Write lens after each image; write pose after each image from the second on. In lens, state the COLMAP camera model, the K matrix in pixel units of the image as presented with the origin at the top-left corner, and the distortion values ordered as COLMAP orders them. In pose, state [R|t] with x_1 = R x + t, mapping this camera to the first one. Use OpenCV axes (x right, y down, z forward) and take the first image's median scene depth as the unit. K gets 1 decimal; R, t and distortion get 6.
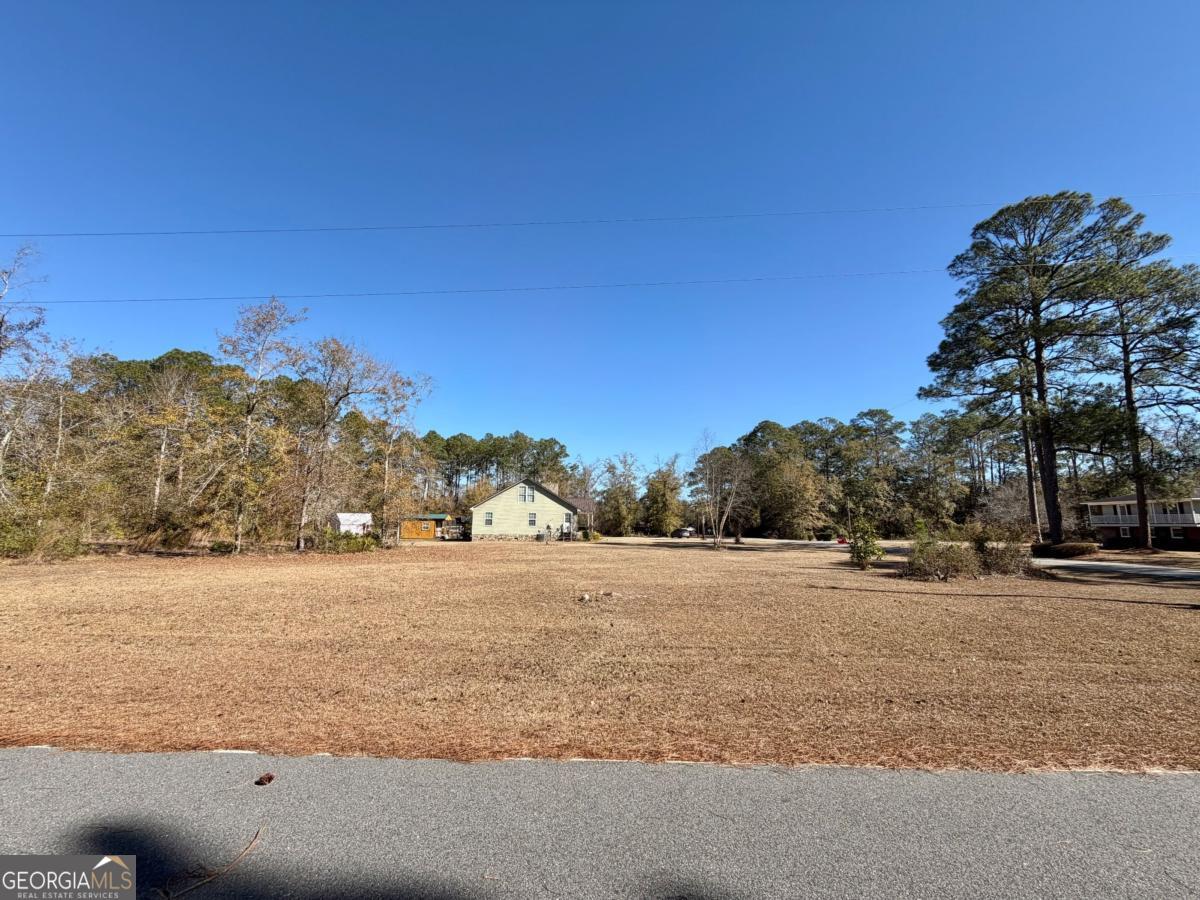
lens RADIAL K [[477.2, 0, 595.5], [0, 477.2, 448.7], [0, 0, 1]] dist [0.000287, -0.000099]
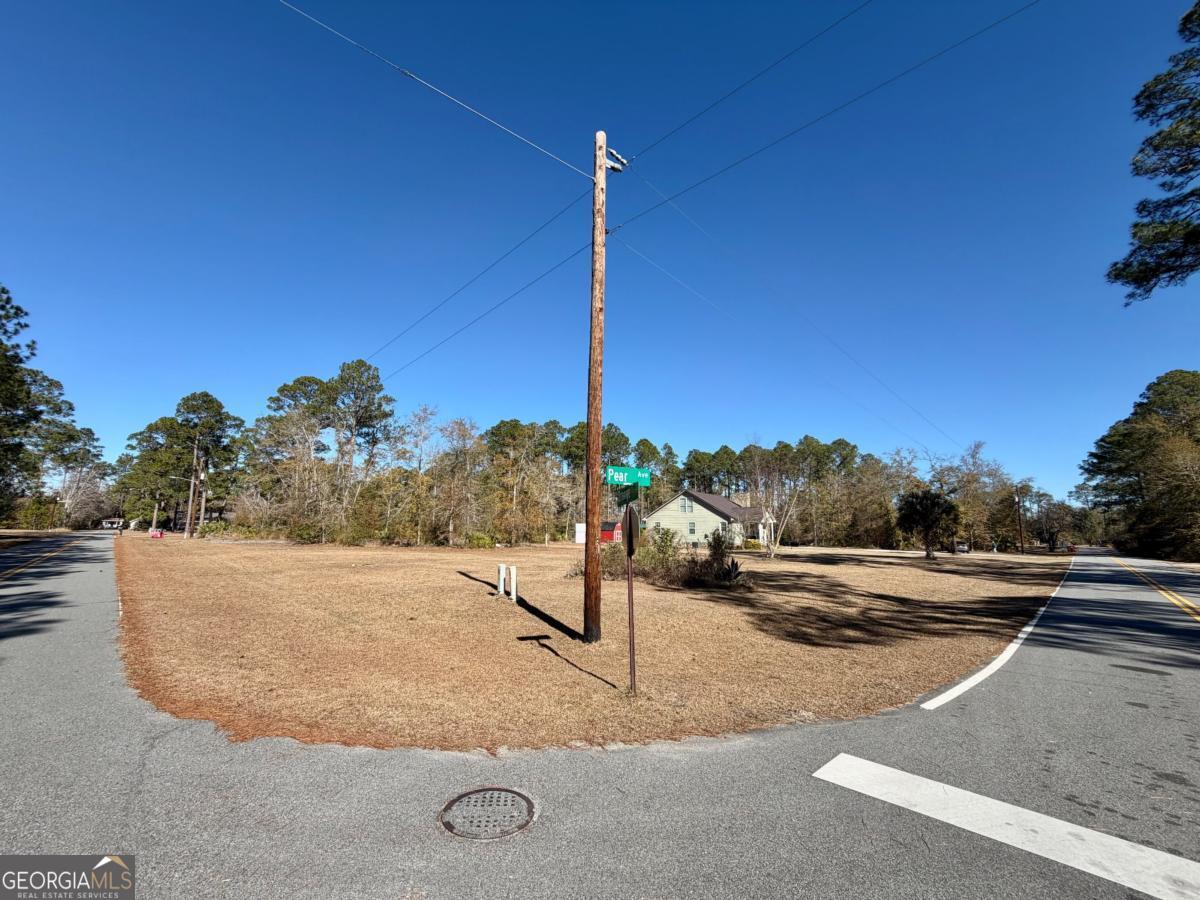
lens RADIAL K [[477.2, 0, 595.5], [0, 477.2, 448.7], [0, 0, 1]] dist [0.000287, -0.000099]
pose [[0.727230, -0.113371, -0.676966, 0.463228], [0.100362, 0.993228, -0.058522, 0.009000], [0.679016, -0.025383, 0.733684, 0.053373]]
